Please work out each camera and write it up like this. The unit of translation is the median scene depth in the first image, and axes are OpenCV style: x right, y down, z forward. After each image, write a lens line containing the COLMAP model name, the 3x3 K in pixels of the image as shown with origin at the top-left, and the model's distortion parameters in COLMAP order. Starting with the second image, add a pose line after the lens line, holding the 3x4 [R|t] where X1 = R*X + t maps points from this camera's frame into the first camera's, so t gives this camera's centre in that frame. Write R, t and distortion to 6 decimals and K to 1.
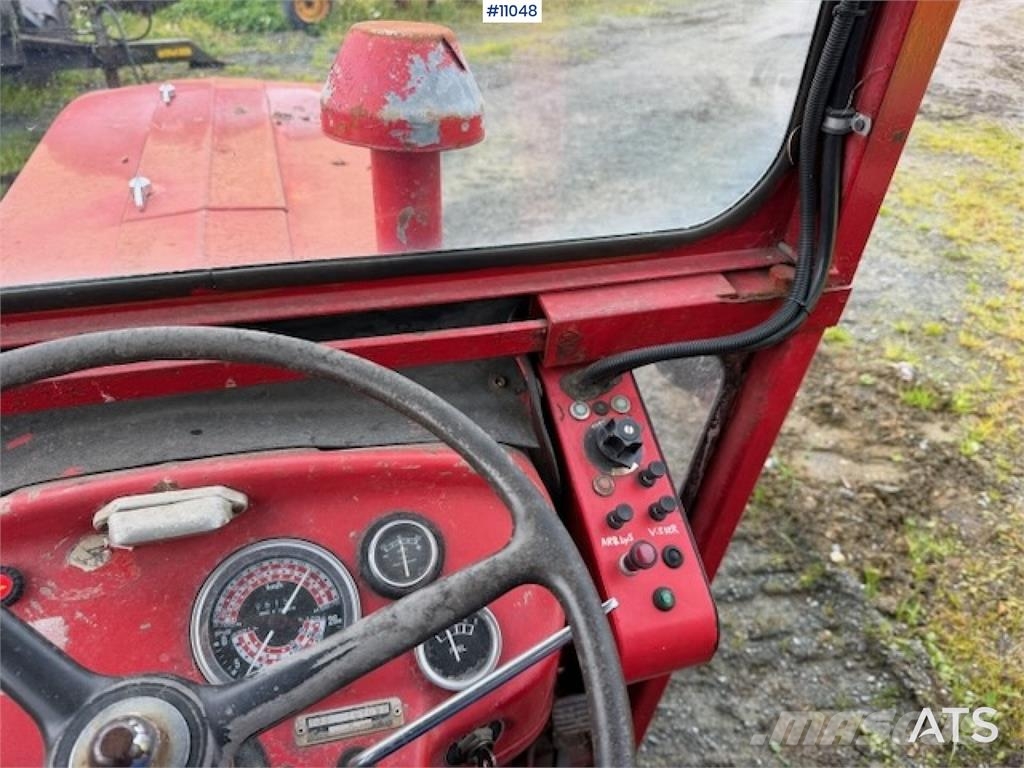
lens RADIAL K [[717.5, 0, 518.8], [0, 717.5, 399.1], [0, 0, 1]] dist [0.025602, -0.041654]
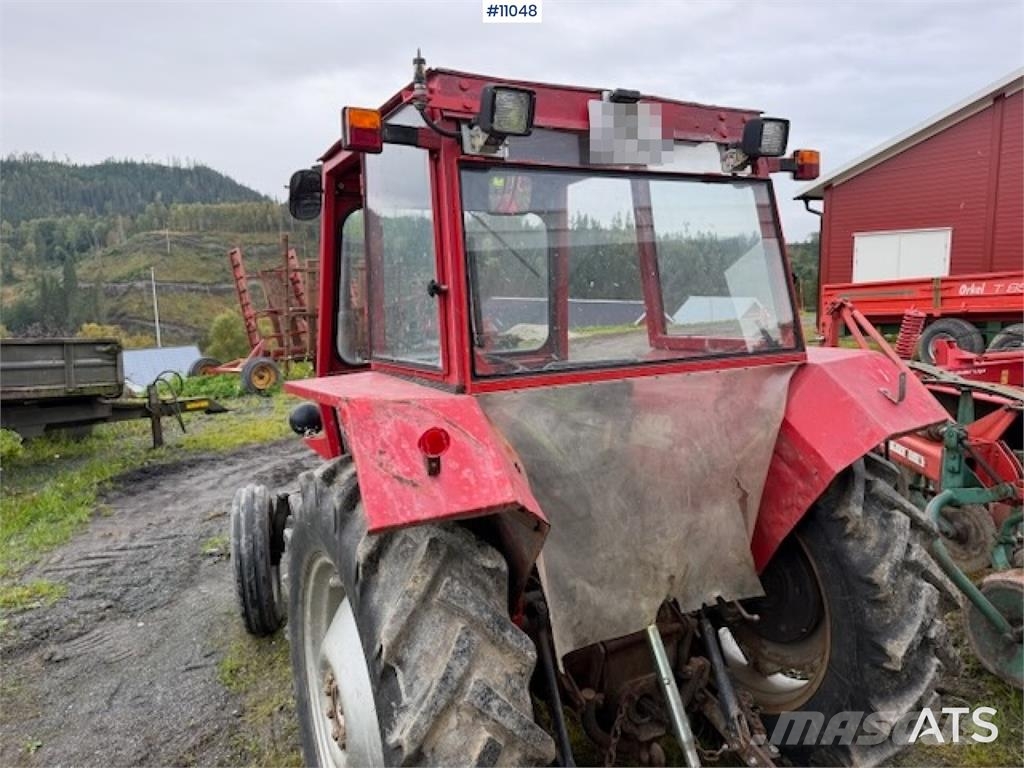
lens RADIAL K [[710.9, 0, 508.9], [0, 710.9, 386.1], [0, 0, 1]] dist [0.048939, -0.054158]
pose [[0.979271, -0.096287, 0.178206, -0.351097], [0.168519, 0.875420, -0.453036, 0.916711], [-0.112384, 0.473676, 0.873499, -1.348665]]
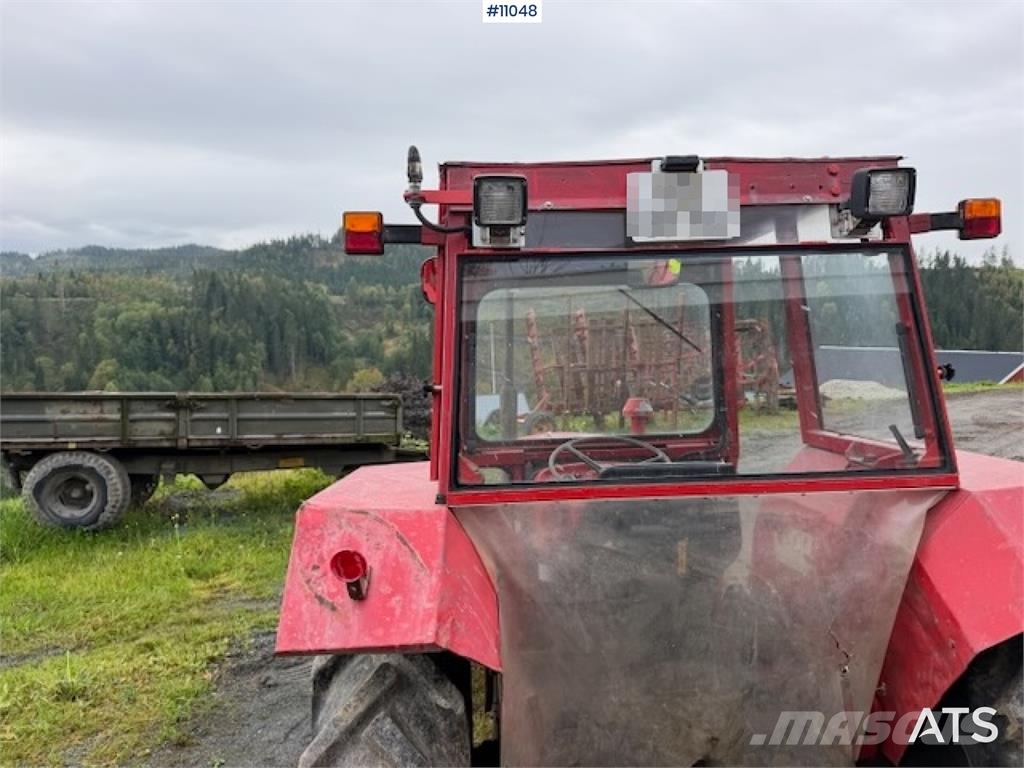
lens RADIAL K [[710.9, 0, 521.6], [0, 710.9, 390.5], [0, 0, 1]] dist [0.048939, -0.054158]
pose [[0.970410, -0.060848, -0.233670, 0.088830], [-0.074071, 0.846056, -0.527924, 0.815968], [0.229821, 0.529611, 0.816514, -1.270960]]
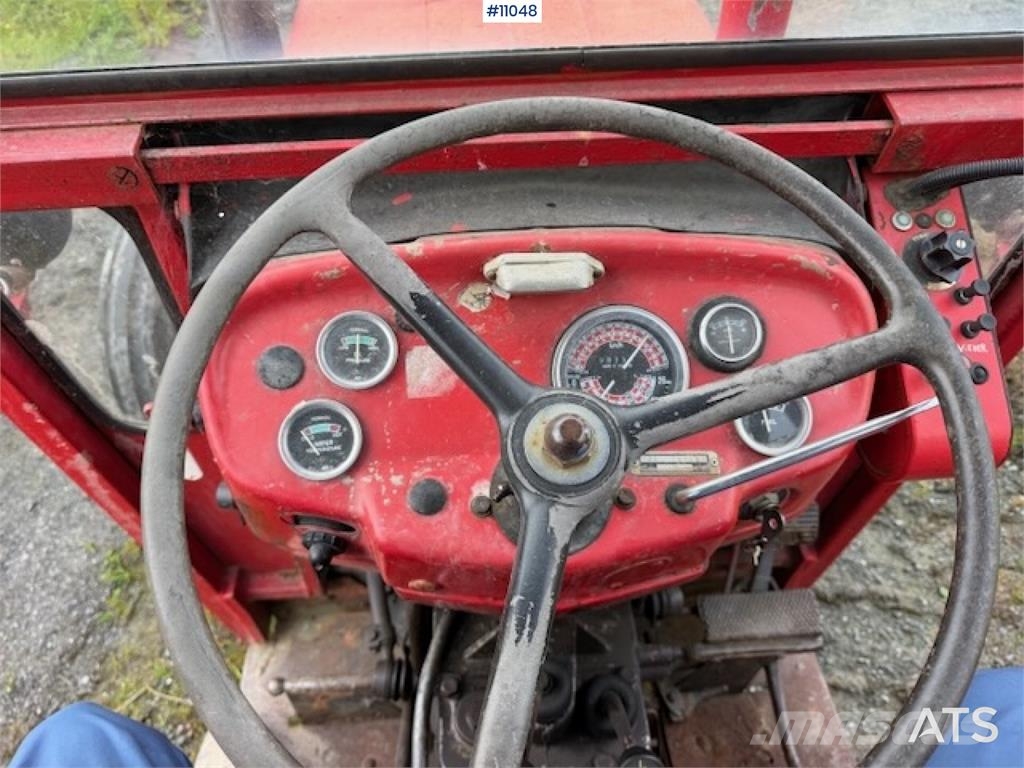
lens RADIAL K [[710.9, 0, 514.6], [0, 710.9, 386.3], [0, 0, 1]] dist [0.048939, -0.054158]
pose [[0.971127, 0.140095, -0.193093, -0.078195], [-0.093339, 0.968013, 0.232893, 0.020872], [0.219543, -0.208145, 0.953140, -0.042027]]
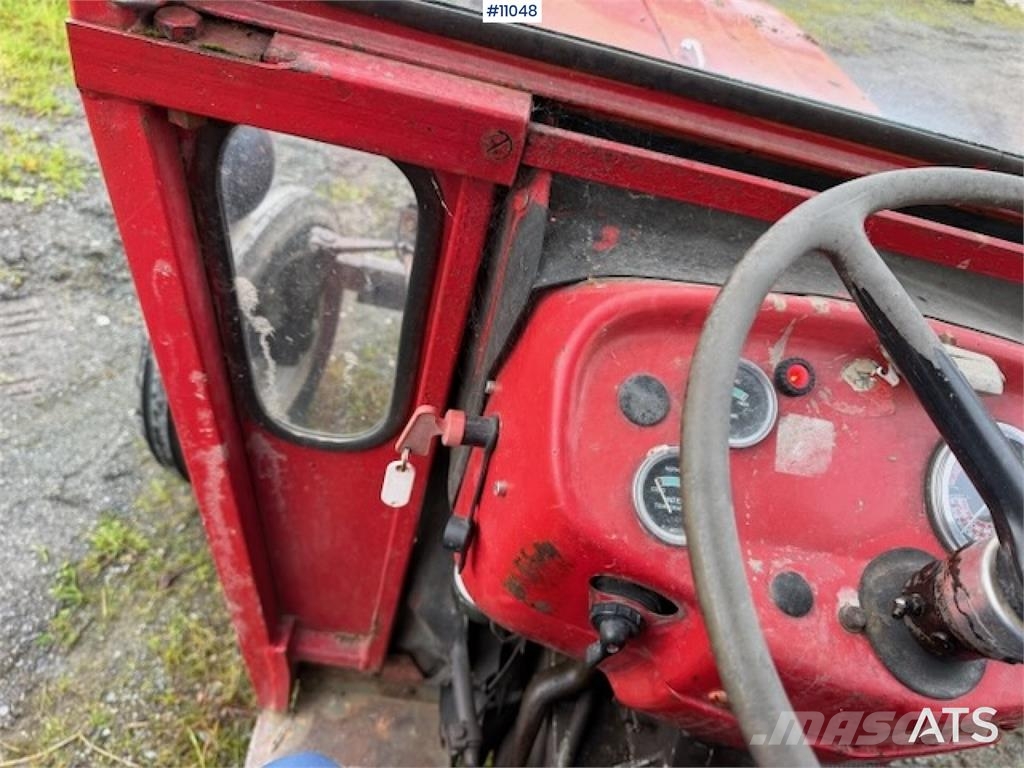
lens RADIAL K [[710.9, 0, 513.9], [0, 710.9, 400.3], [0, 0, 1]] dist [0.048939, -0.054158]
pose [[0.931022, 0.344552, -0.120338, -0.257569], [-0.335549, 0.937803, 0.089066, 0.090110], [0.143541, -0.042543, 0.988730, -0.029943]]
